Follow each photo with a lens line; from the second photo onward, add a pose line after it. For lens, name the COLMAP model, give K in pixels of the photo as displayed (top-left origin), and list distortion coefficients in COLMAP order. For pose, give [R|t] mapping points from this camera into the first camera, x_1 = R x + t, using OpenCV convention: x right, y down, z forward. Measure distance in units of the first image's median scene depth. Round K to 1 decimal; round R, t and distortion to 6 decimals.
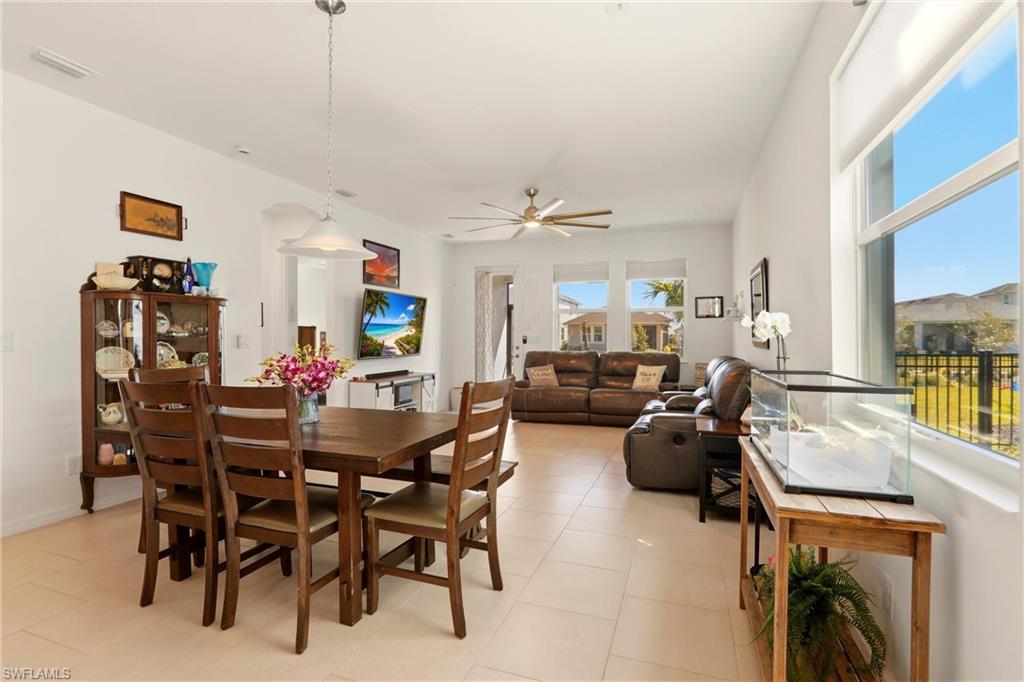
lens RADIAL K [[490.2, 0, 515.0], [0, 490.2, 334.2], [0, 0, 1]] dist [-0.072661, 0.000174]
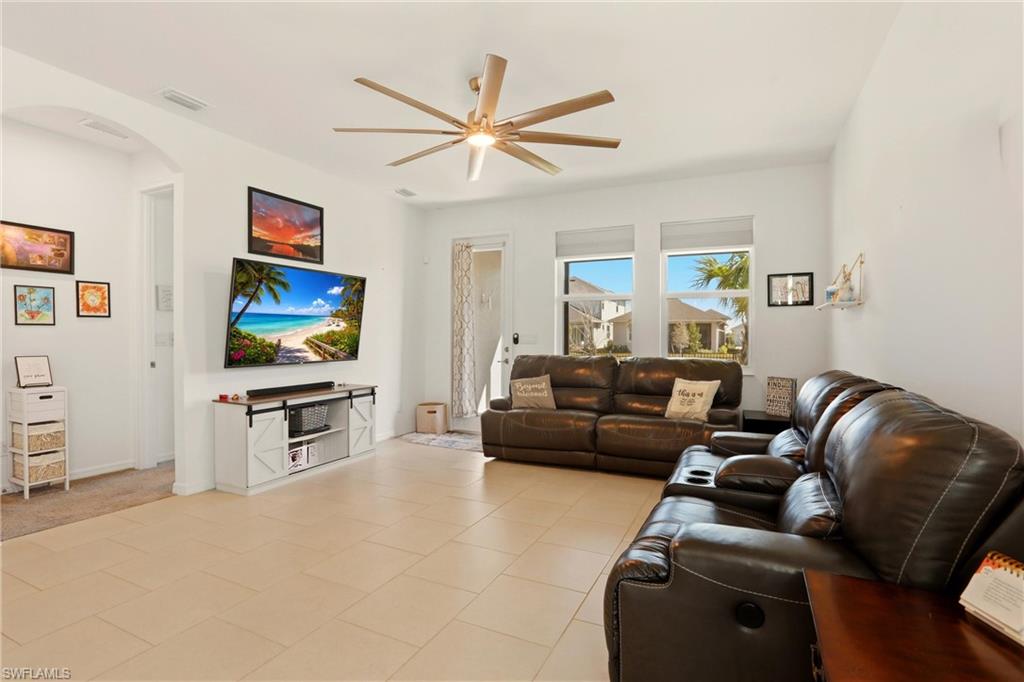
lens RADIAL K [[498.7, 0, 513.9], [0, 498.7, 332.7], [0, 0, 1]] dist [-0.047919, 0.016799]
pose [[0.995163, 0.003989, -0.098156, 0.106671], [-0.003920, 0.999992, 0.000901, 0.002309], [0.098159, -0.000512, 0.995171, 0.334139]]
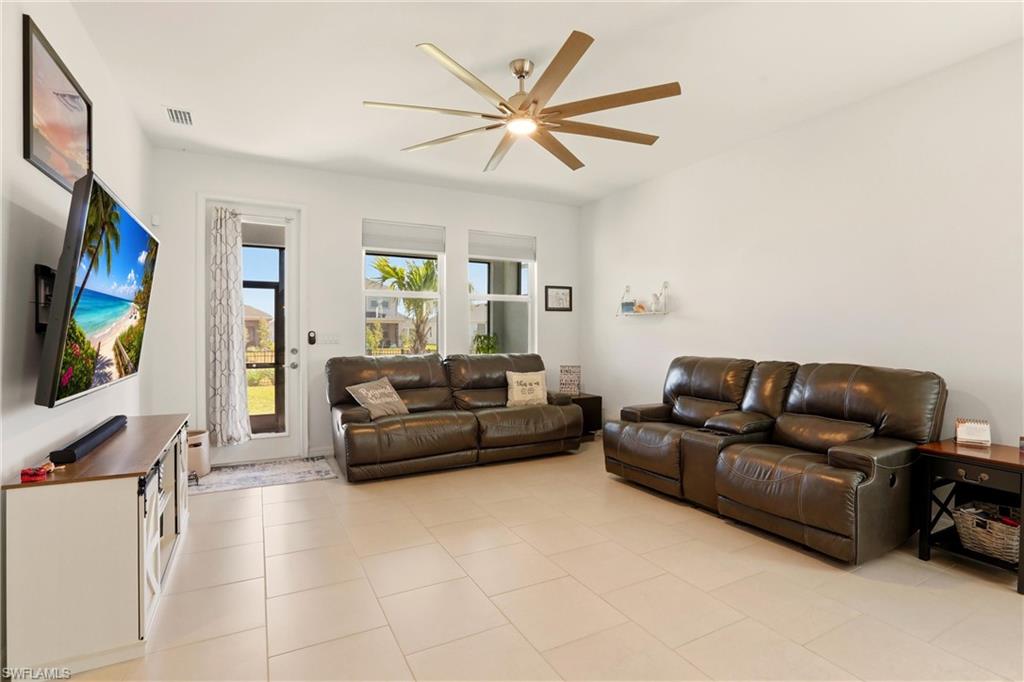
lens RADIAL K [[484.2, 0, 512.0], [0, 484.2, 341.0], [0, 0, 1]] dist [-0.066598, 0.031328]
pose [[0.676759, -0.007358, 0.736167, -0.294044], [-0.008134, 0.999814, 0.017470, 0.003835], [-0.736159, -0.017811, 0.676574, 0.521940]]
